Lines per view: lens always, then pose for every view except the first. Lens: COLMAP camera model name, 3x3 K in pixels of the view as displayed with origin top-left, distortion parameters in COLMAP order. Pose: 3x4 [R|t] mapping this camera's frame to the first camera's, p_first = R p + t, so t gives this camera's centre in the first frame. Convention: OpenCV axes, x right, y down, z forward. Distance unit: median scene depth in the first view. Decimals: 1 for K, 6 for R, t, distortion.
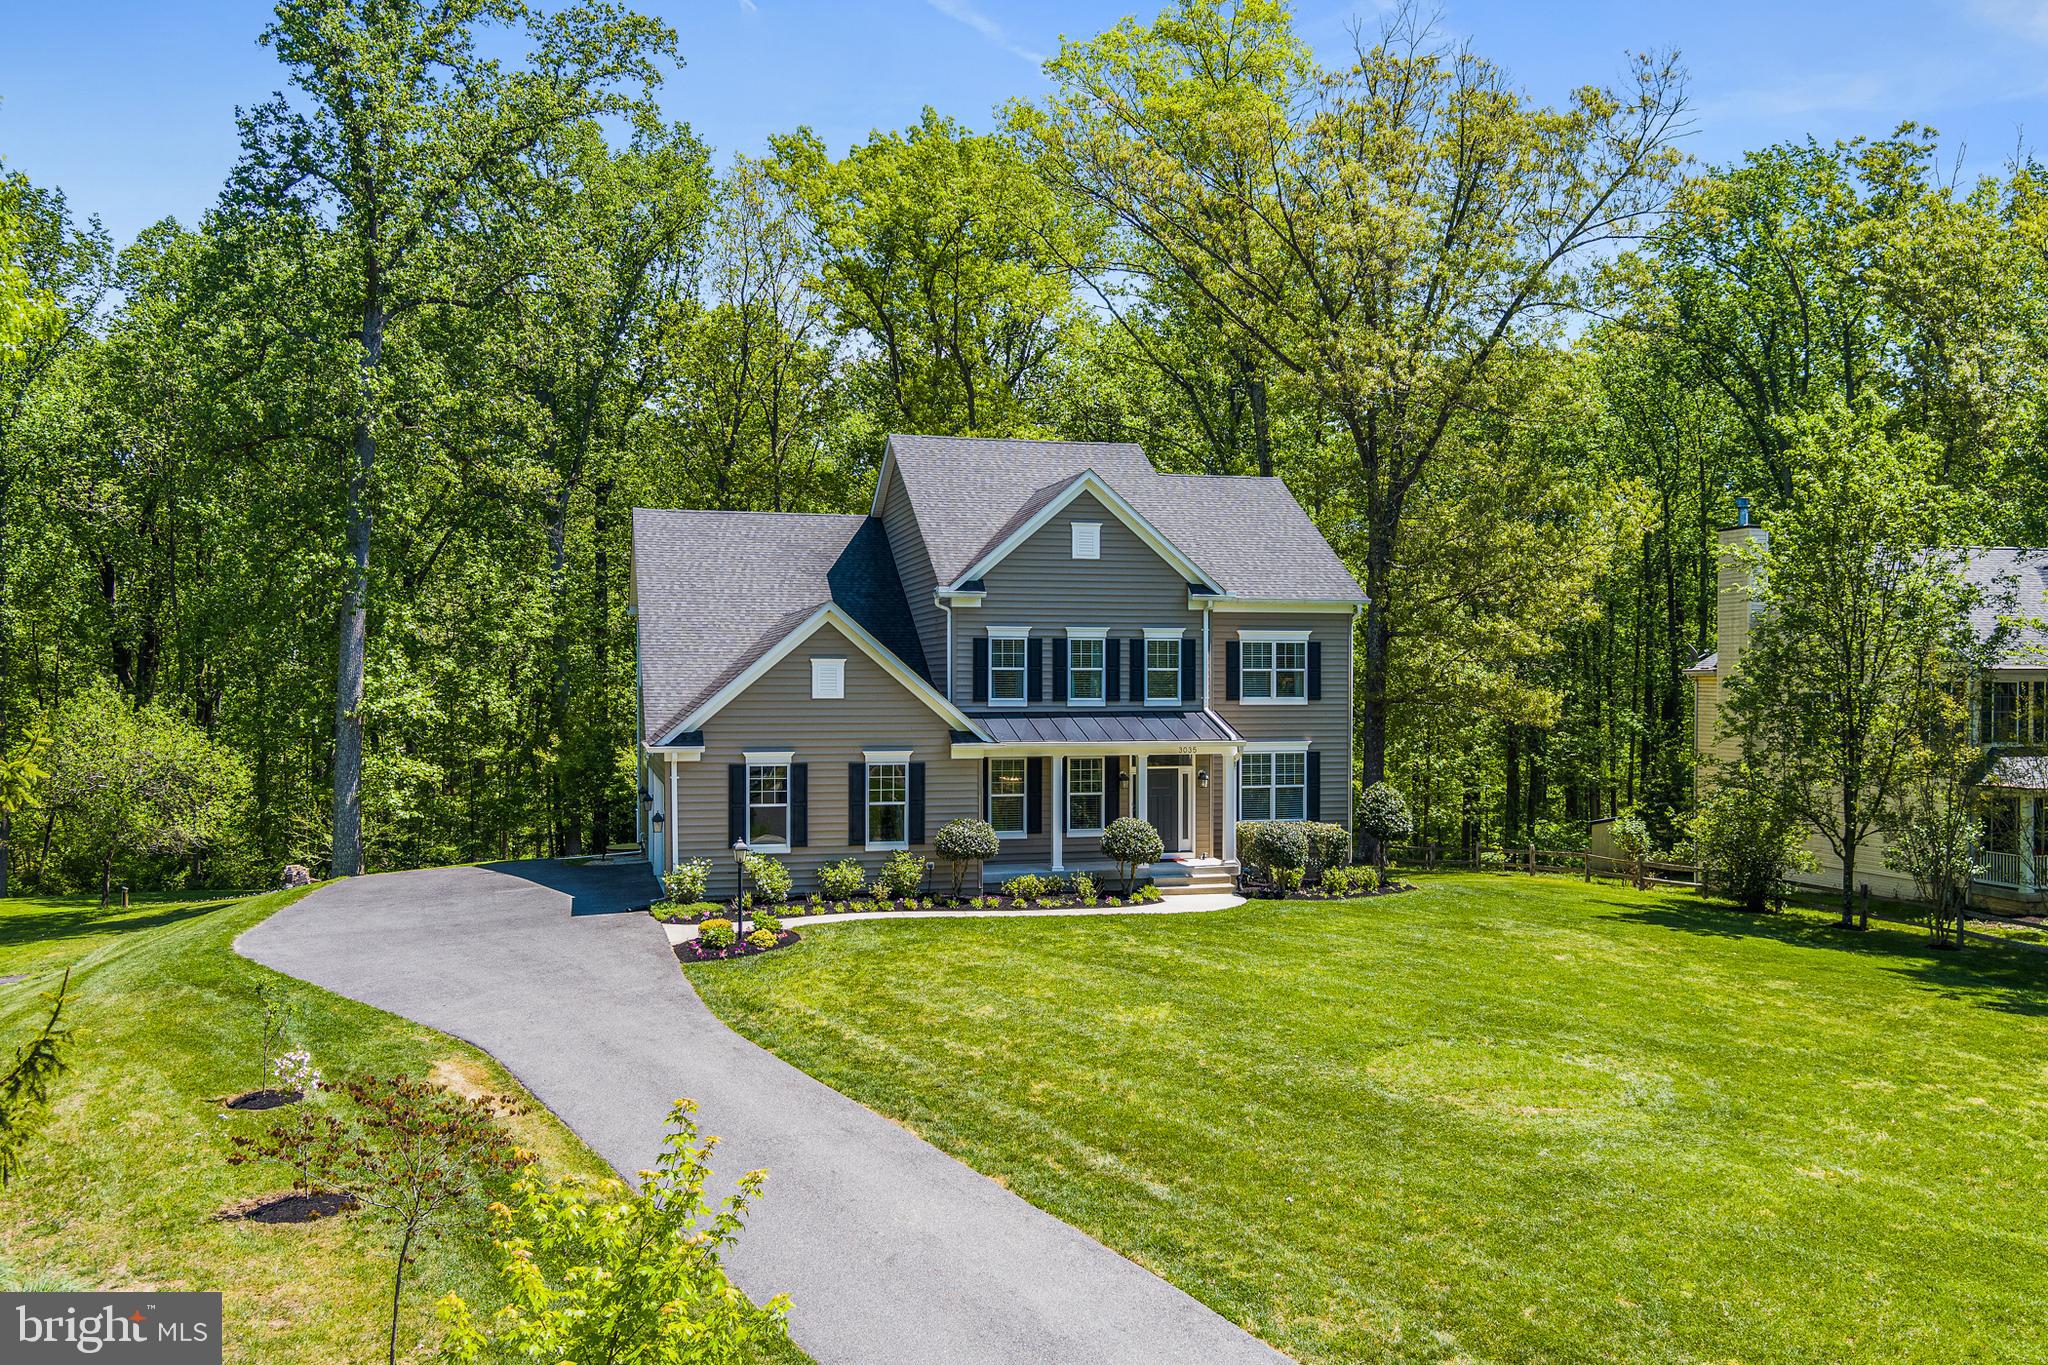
lens RADIAL K [[1666.6, 0, 1029.2], [0, 1666.6, 657.7], [0, 0, 1]] dist [-0.068516, -0.004440]
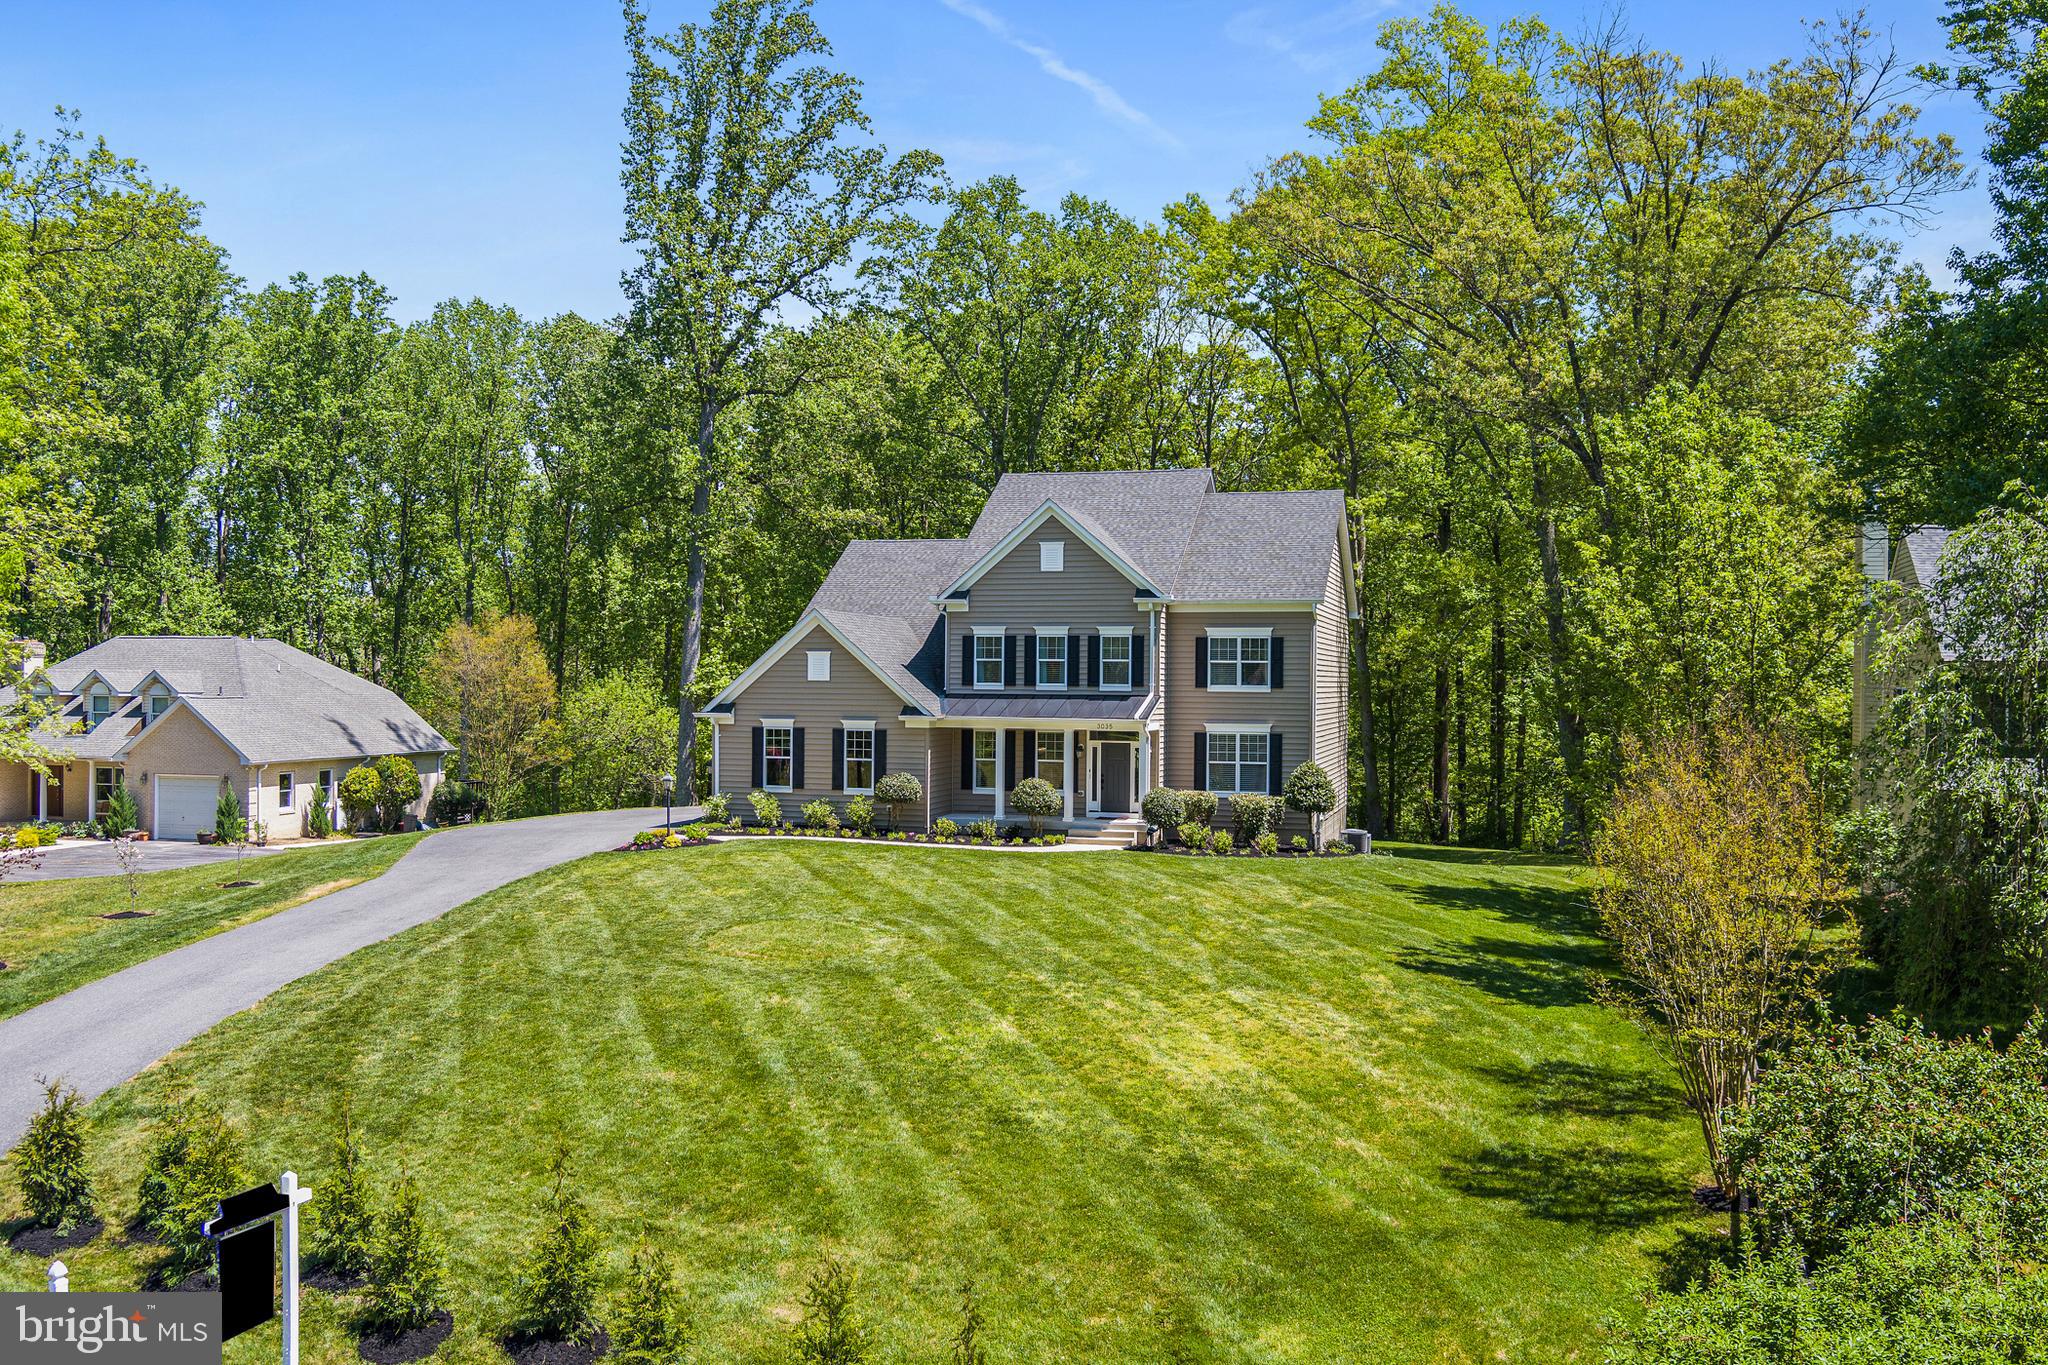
lens RADIAL K [[1666.6, 0, 1029.2], [0, 1666.6, 657.7], [0, 0, 1]] dist [-0.068516, -0.004440]
pose [[0.853198, -0.000571, -0.521586, 0.663432], [-0.000978, 0.999996, -0.002693, 0.008358], [0.521586, 0.002808, 0.853194, -0.063494]]
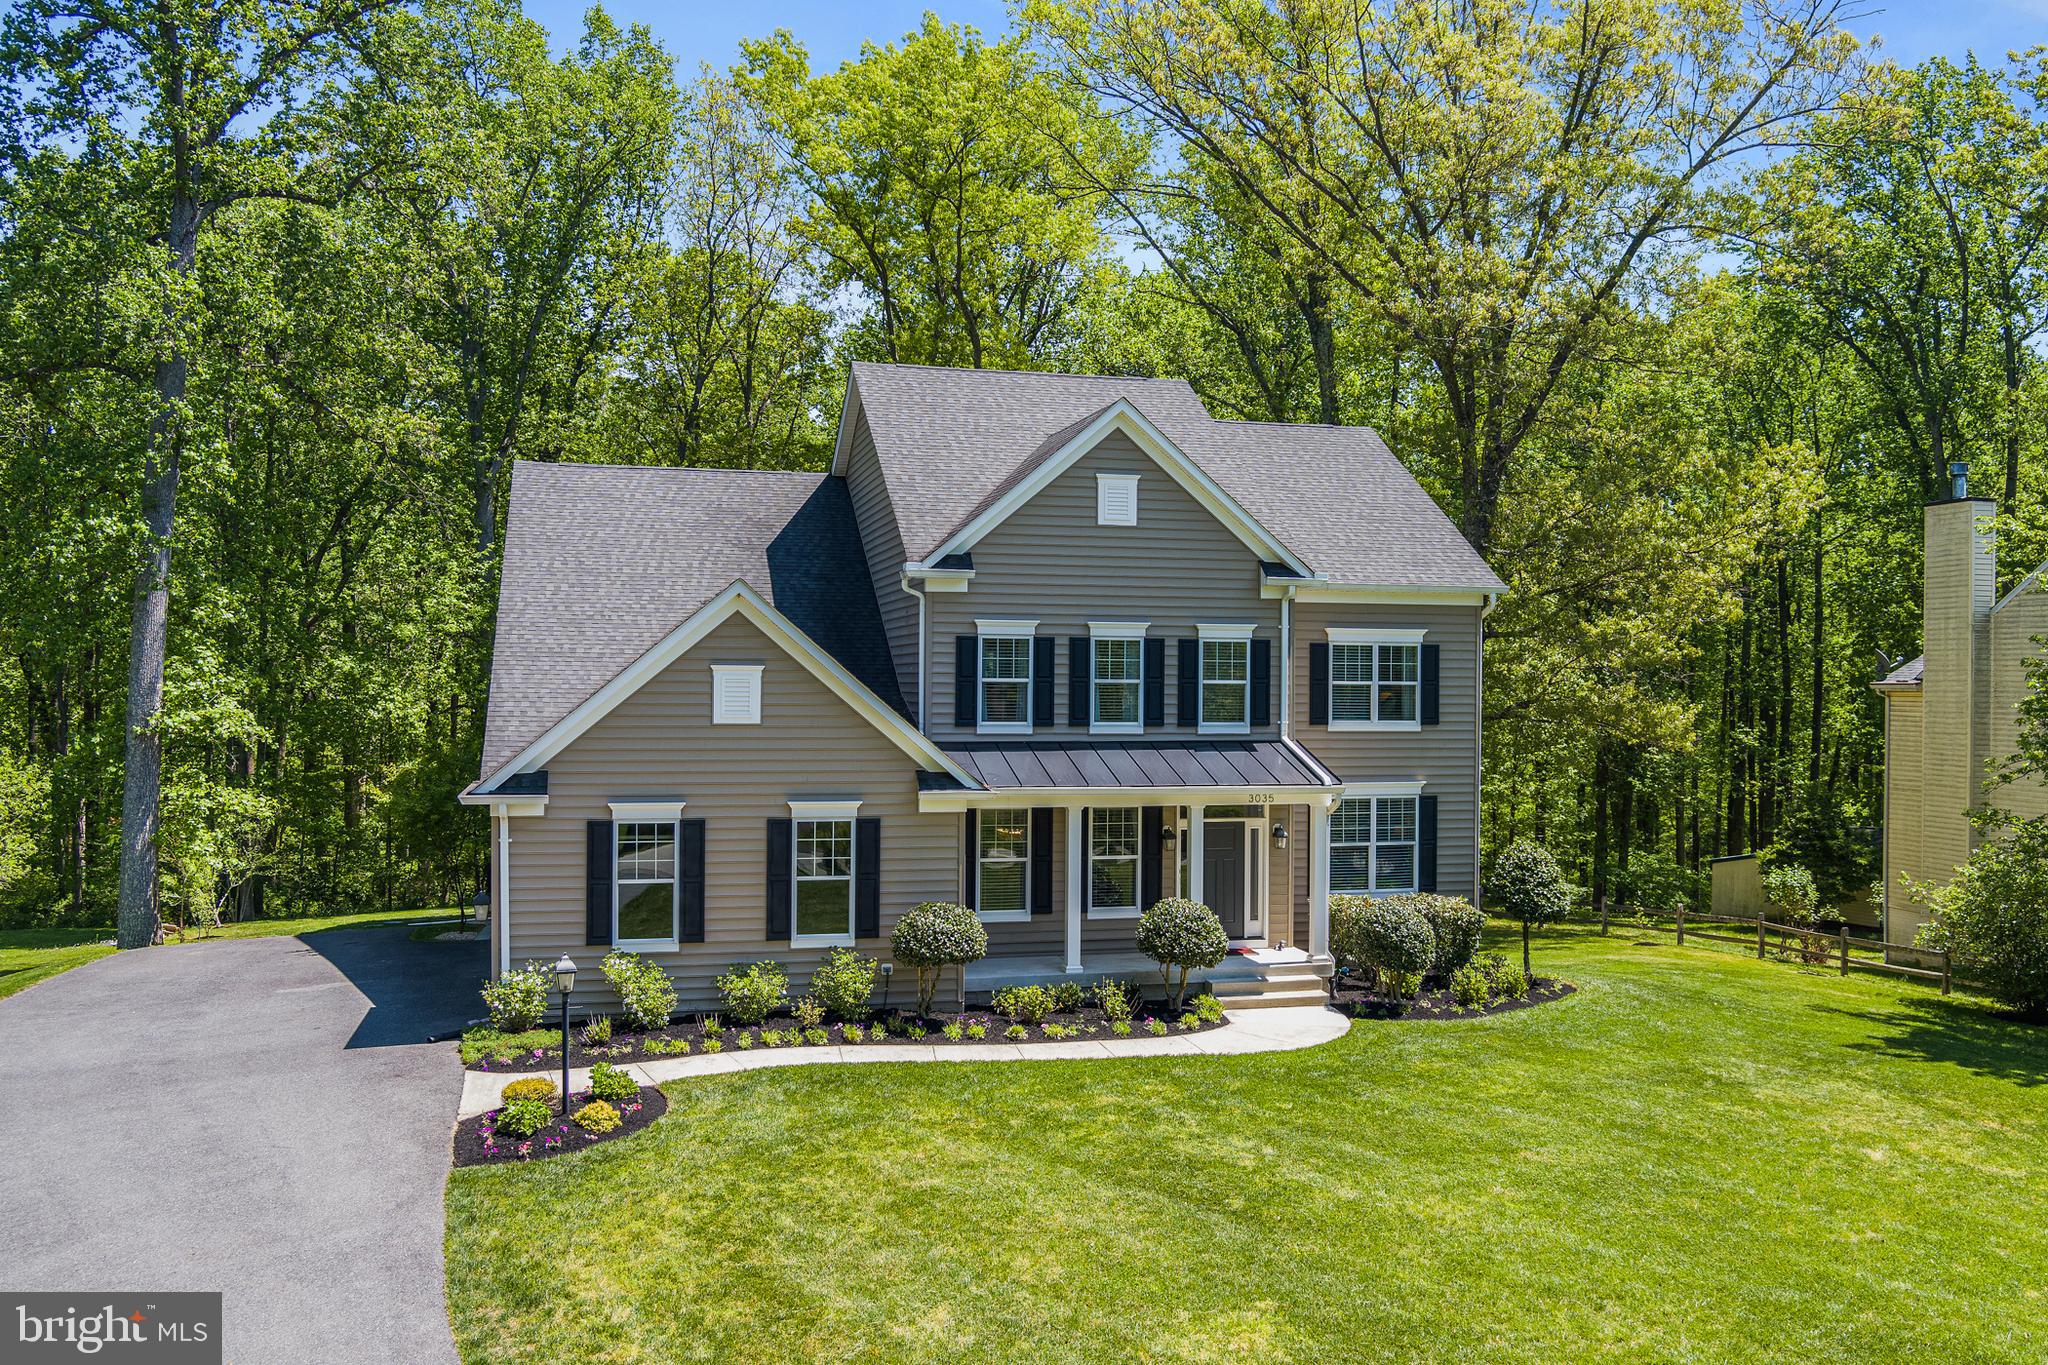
lens RADIAL K [[1666.6, 0, 1029.2], [0, 1666.6, 657.7], [0, 0, 1]] dist [-0.068516, -0.004440]
pose [[0.999898, 0.006949, -0.012477, 0.005926], [-0.006937, 0.999975, 0.000974, -0.003514], [0.012483, -0.000887, 0.999922, 0.292913]]
